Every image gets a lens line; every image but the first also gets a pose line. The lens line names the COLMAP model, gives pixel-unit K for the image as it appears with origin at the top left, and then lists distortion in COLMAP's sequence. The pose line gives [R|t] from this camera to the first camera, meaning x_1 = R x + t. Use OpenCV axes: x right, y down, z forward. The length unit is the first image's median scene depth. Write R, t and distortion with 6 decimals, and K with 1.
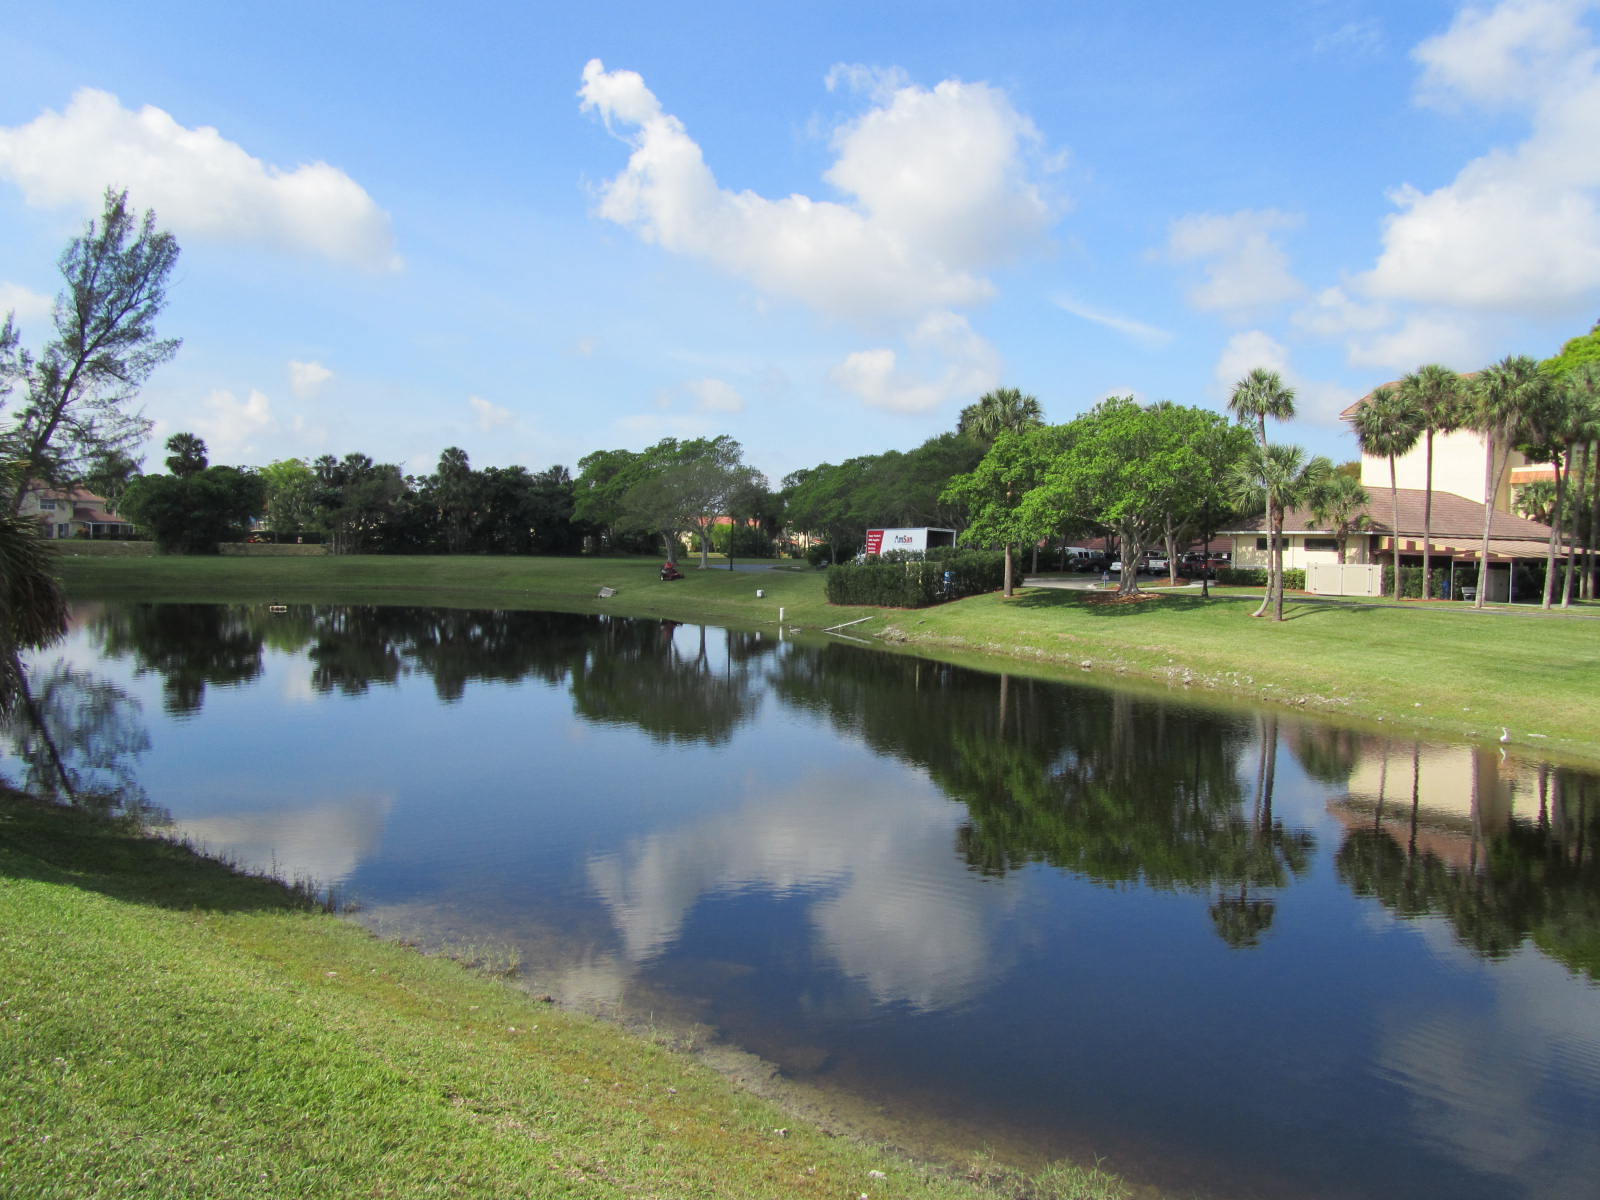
lens RADIAL K [[1334.1, 0, 800.0], [0, 1334.1, 598.9], [0, 0, 1]] dist [-0.028225, 0.000846]
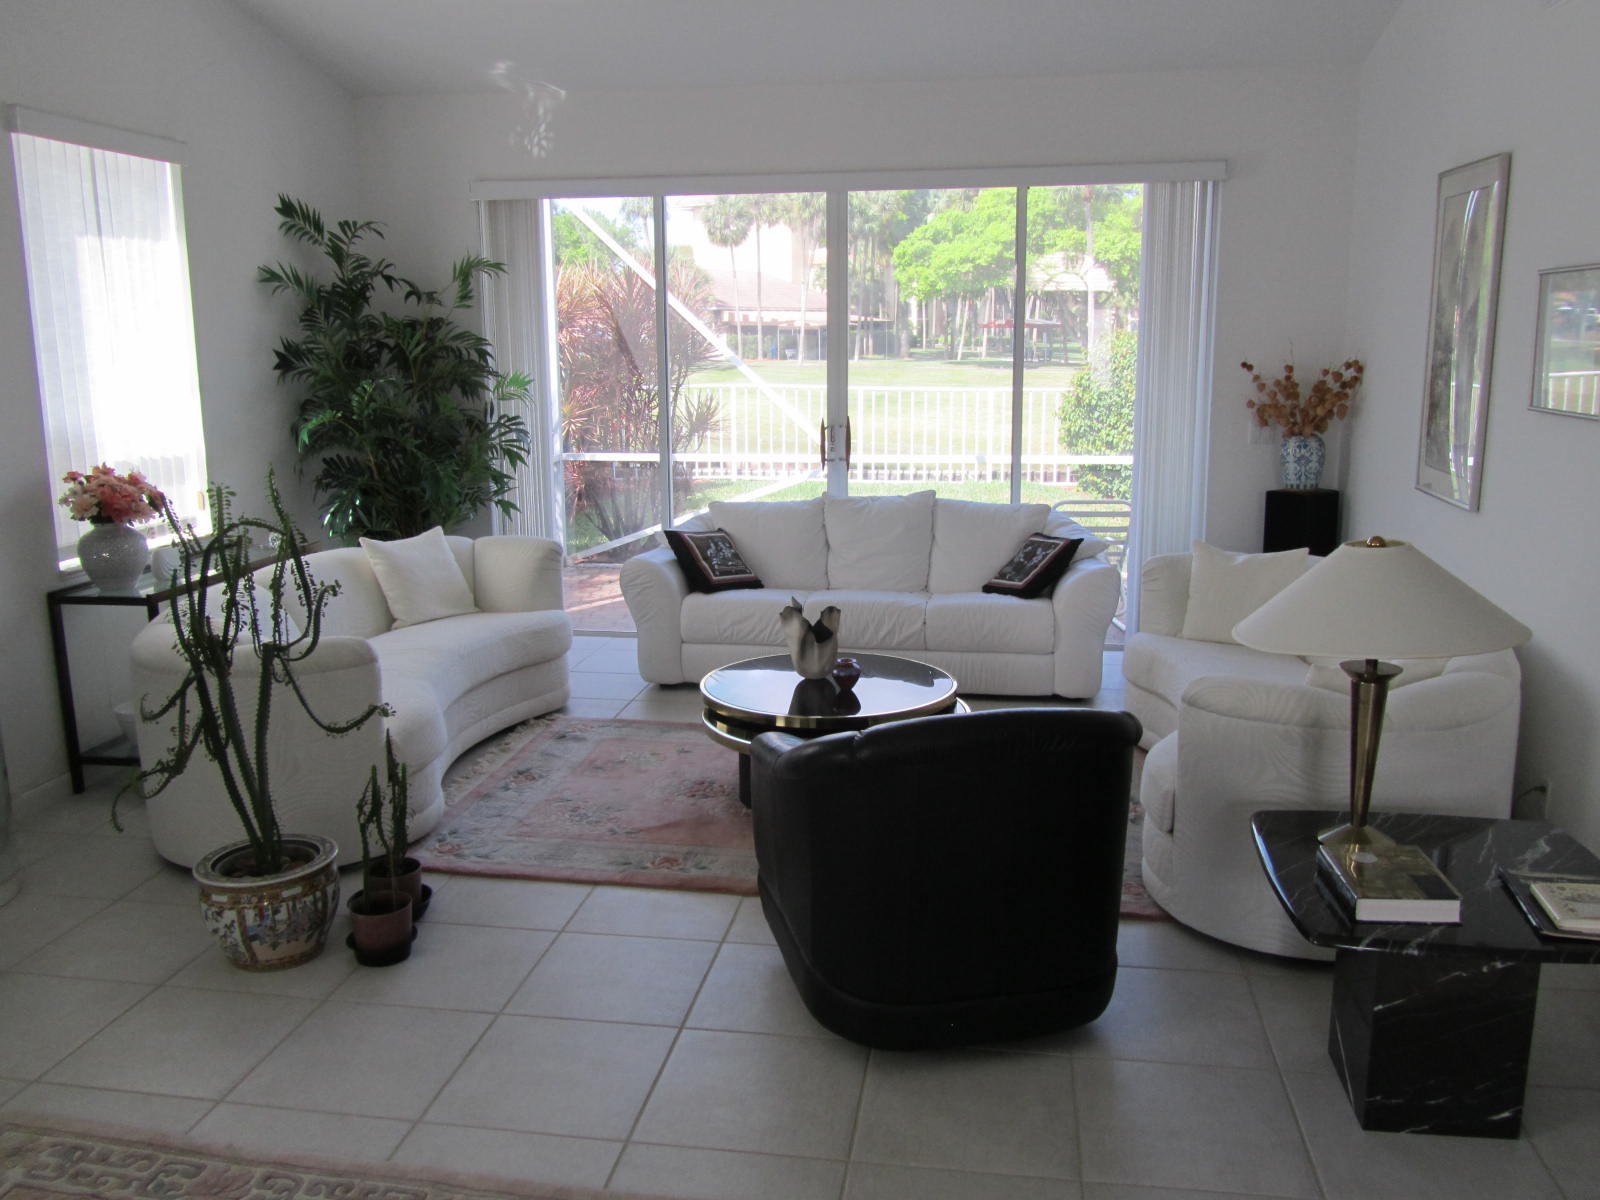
lens RADIAL K [[1334.1, 0, 799.5], [0, 1334.1, 600.7], [0, 0, 1]] dist [-0.028225, 0.000846]
pose [[0.880994, -0.125712, 0.456121, -0.119188], [0.047372, 0.982648, 0.179331, -0.000532], [-0.470750, -0.136382, 0.871662, -0.185045]]
